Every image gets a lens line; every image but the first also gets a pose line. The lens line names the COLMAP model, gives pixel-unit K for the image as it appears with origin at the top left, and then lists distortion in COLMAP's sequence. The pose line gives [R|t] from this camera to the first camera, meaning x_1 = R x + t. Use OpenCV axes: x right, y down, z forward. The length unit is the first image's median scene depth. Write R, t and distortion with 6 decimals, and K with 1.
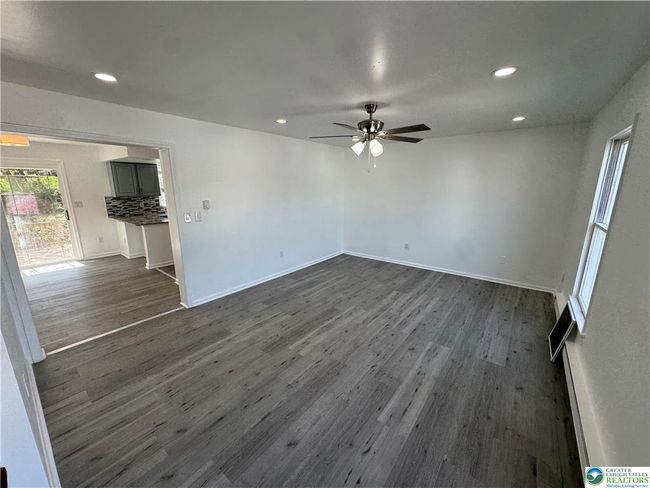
lens RADIAL K [[260.2, 0, 324.9], [0, 260.2, 241.2], [0, 0, 1]] dist [-0.003681, 0.000553]
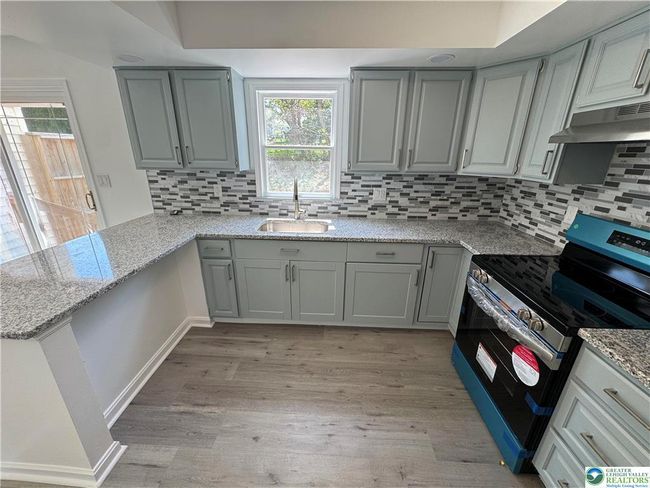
lens RADIAL K [[260.2, 0, 325.2], [0, 260.2, 242.7], [0, 0, 1]] dist [-0.003681, 0.000553]
pose [[0.586493, 0.278572, -0.760542, -0.294711], [-0.182583, 0.960296, 0.210939, -0.189097], [0.789107, 0.015147, 0.614069, 0.941594]]
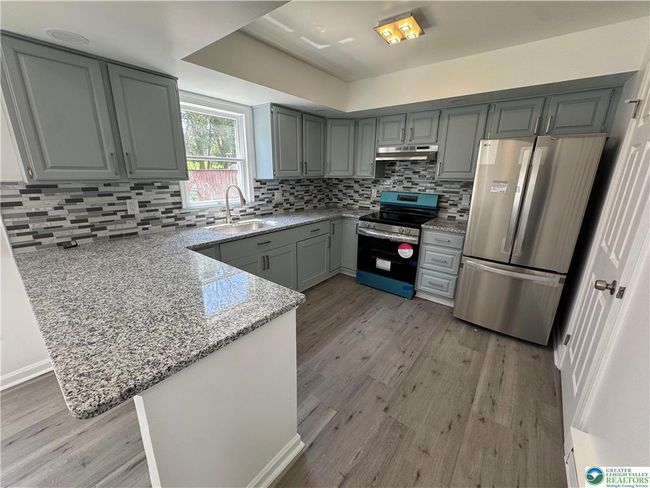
lens RADIAL K [[260.2, 0, 325.0], [0, 260.2, 242.7], [0, 0, 1]] dist [-0.003681, 0.000553]
pose [[0.999843, 0.013419, 0.011531, -0.489530], [-0.014091, 0.998079, 0.060336, -0.124743], [-0.010699, -0.060489, 0.998112, 0.702508]]
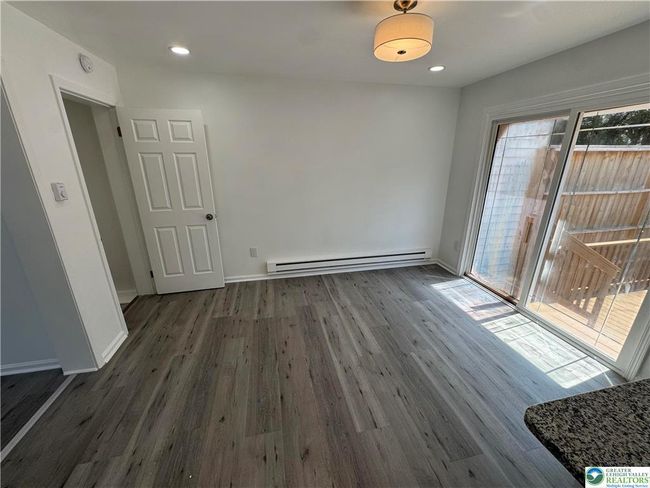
lens RADIAL K [[260.2, 0, 322.8], [0, 260.2, 242.7], [0, 0, 1]] dist [-0.003681, 0.000553]
pose [[-0.640446, 0.243771, -0.728289, -0.453245], [-0.154076, 0.888227, 0.432798, -0.159828], [0.752389, 0.389396, -0.531302, 0.761703]]
